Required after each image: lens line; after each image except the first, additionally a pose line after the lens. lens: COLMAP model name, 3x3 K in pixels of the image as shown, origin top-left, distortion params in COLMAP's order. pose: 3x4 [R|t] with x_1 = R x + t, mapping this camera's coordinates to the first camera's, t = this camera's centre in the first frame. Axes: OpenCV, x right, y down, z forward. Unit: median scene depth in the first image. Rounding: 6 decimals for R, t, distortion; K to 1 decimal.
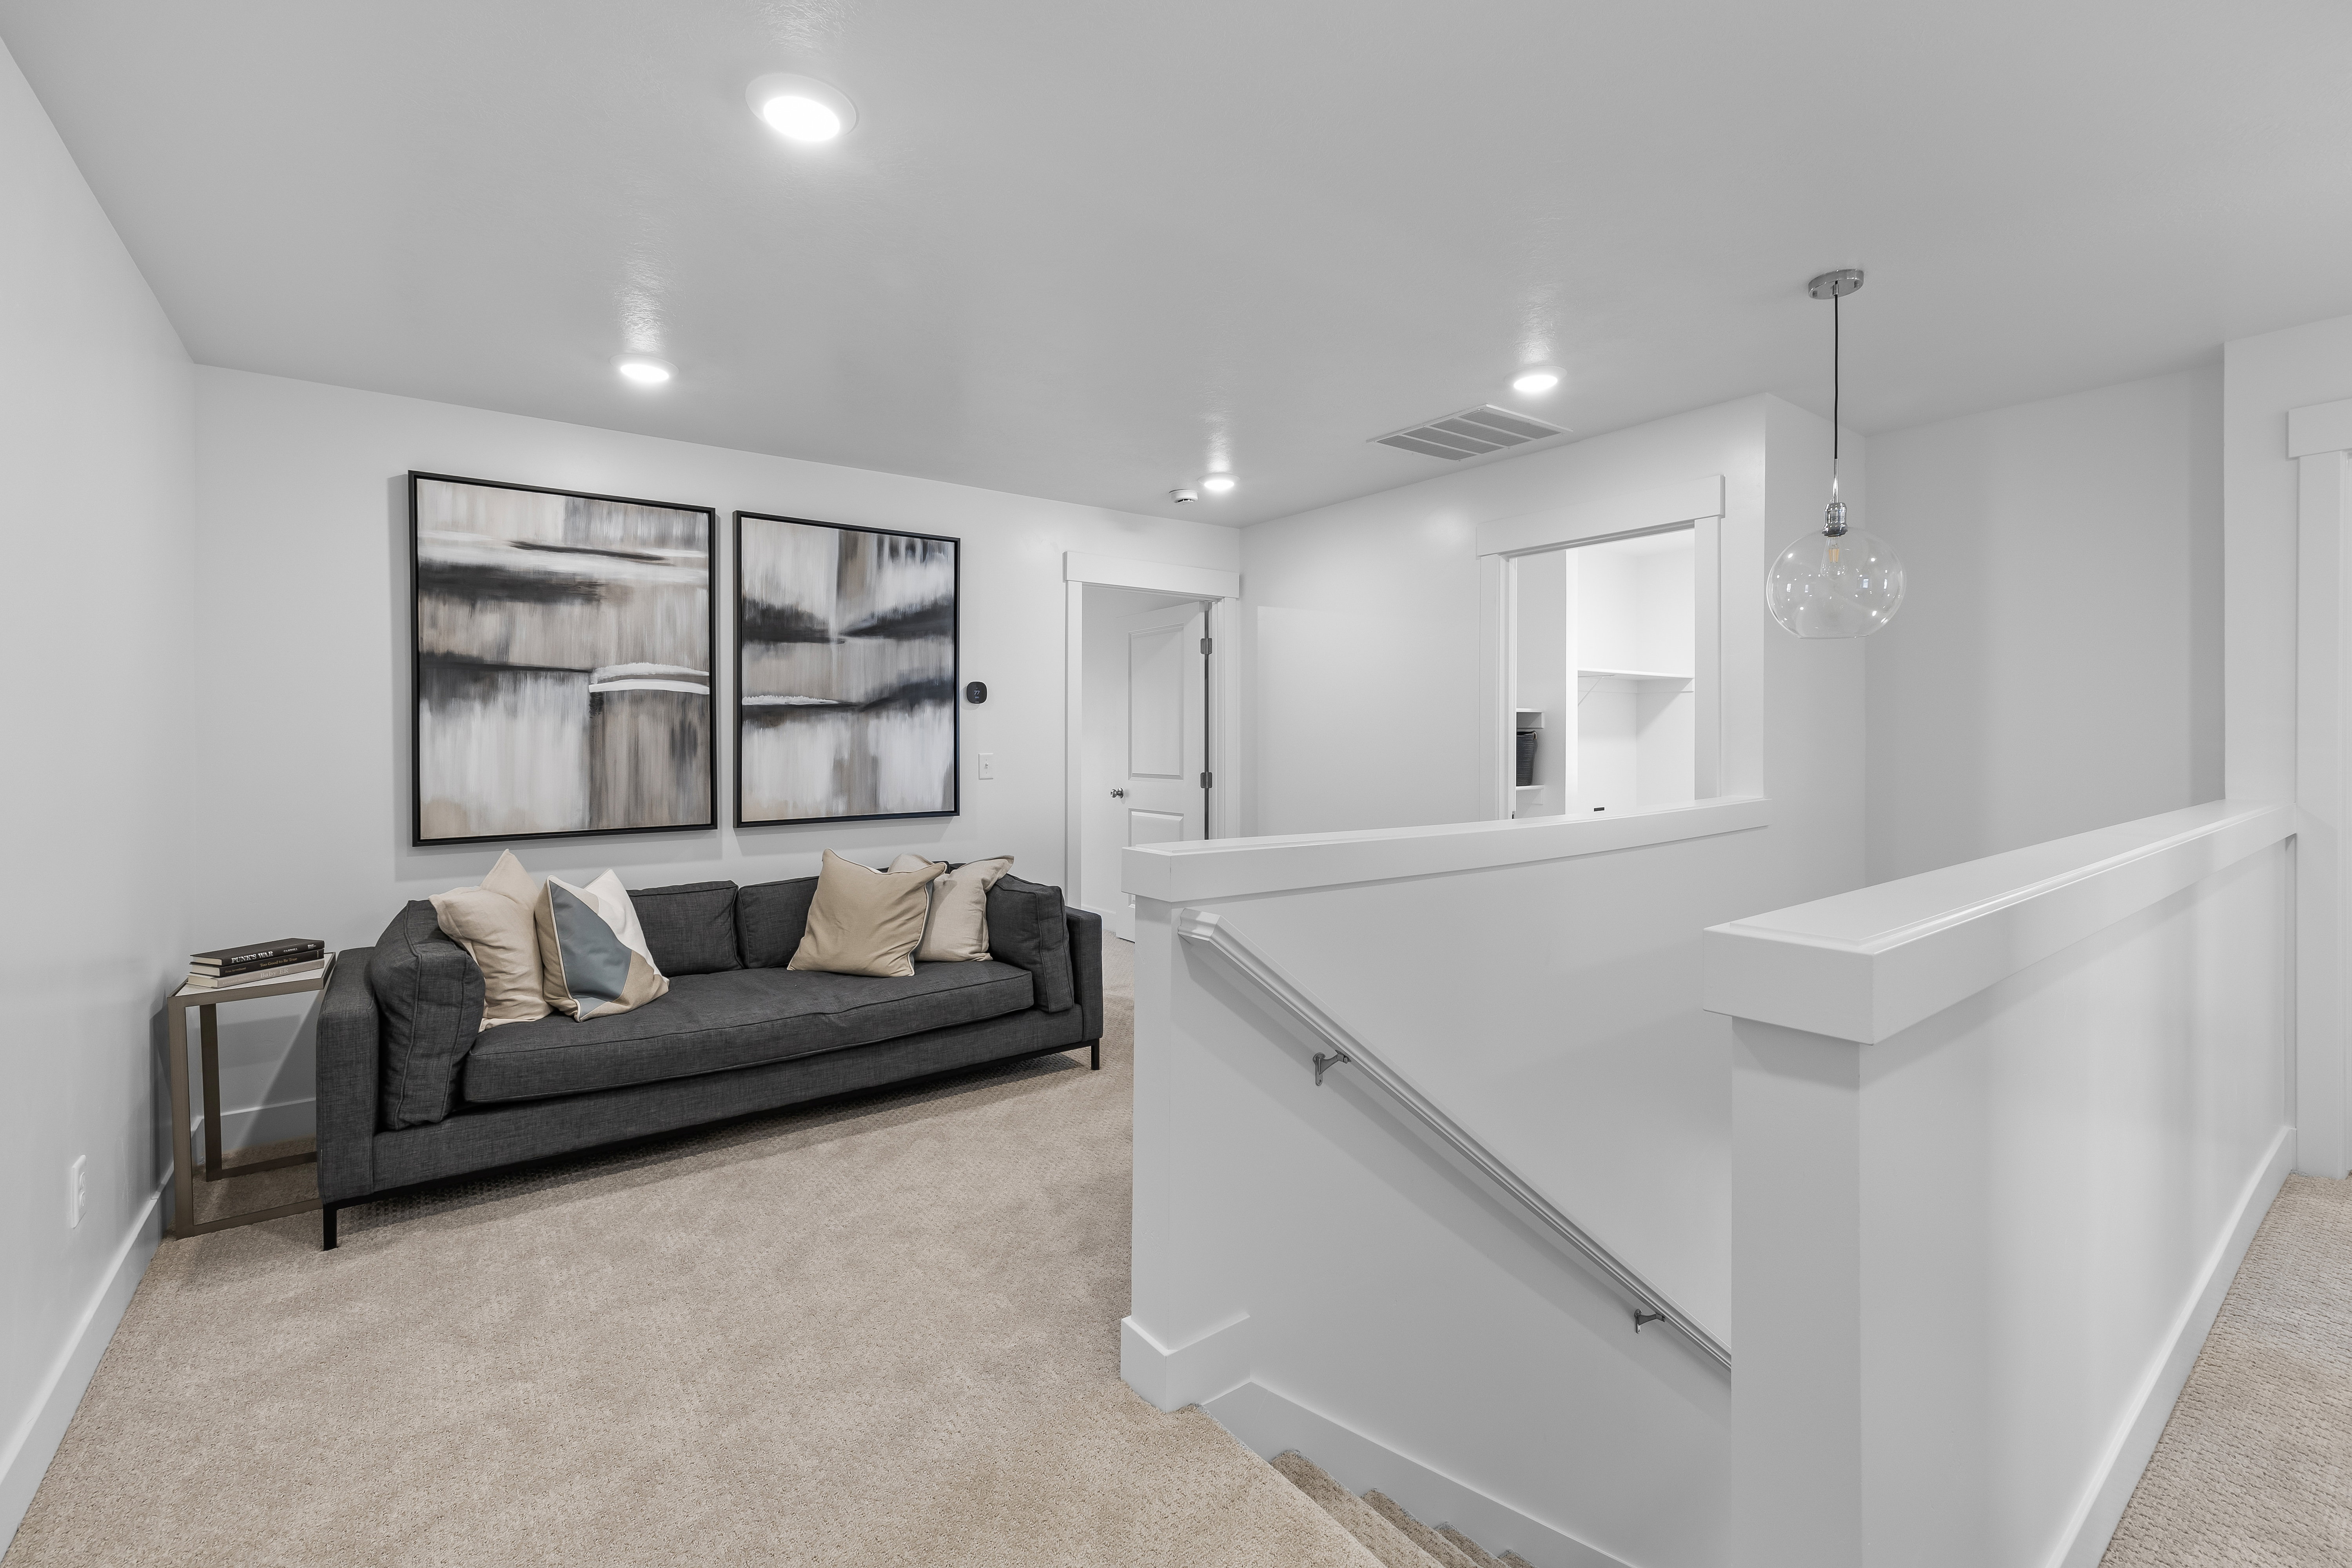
lens RADIAL K [[996.7, 0, 1160.8], [0, 996.7, 739.5], [0, 0, 1]] dist [-0.000436, 0.000049]
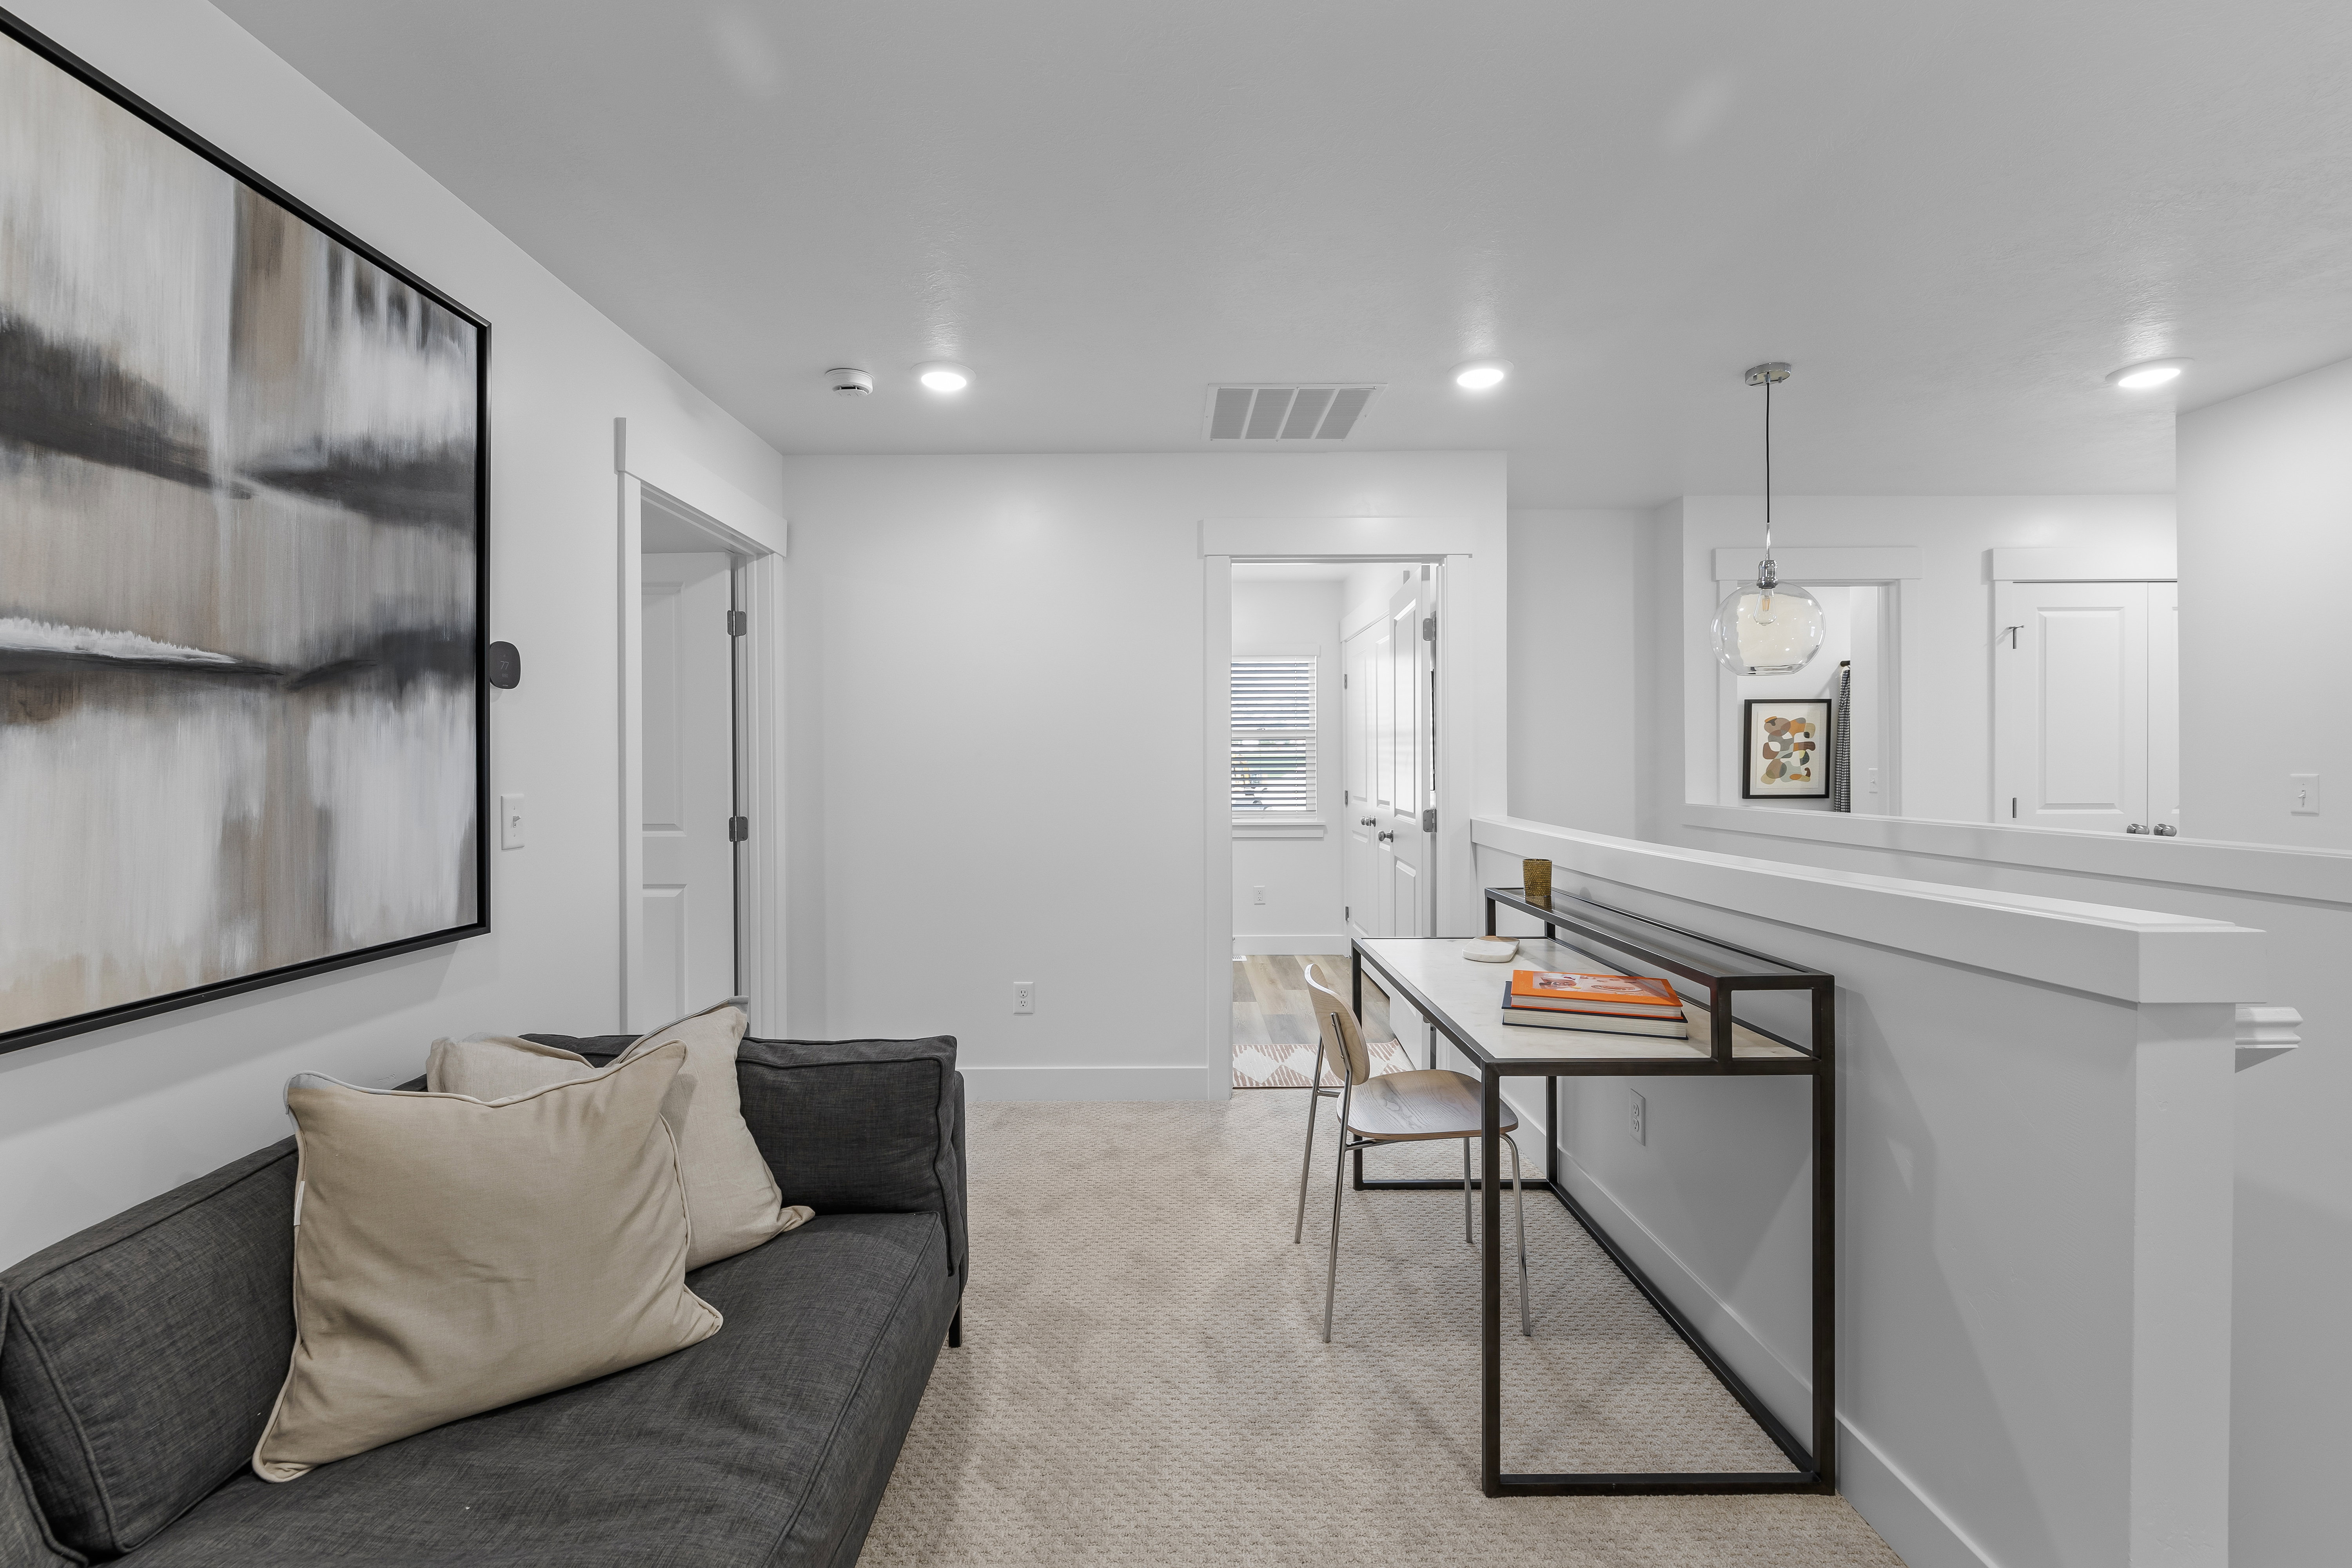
lens RADIAL K [[996.7, 0, 1172.5], [0, 996.7, 772.2], [0, 0, 1]] dist [-0.000436, 0.000049]
pose [[0.595970, -0.005822, 0.802986, -0.402193], [0.005182, 0.999981, 0.003404, 0.003286], [-0.802990, 0.002132, 0.595988, 0.504423]]
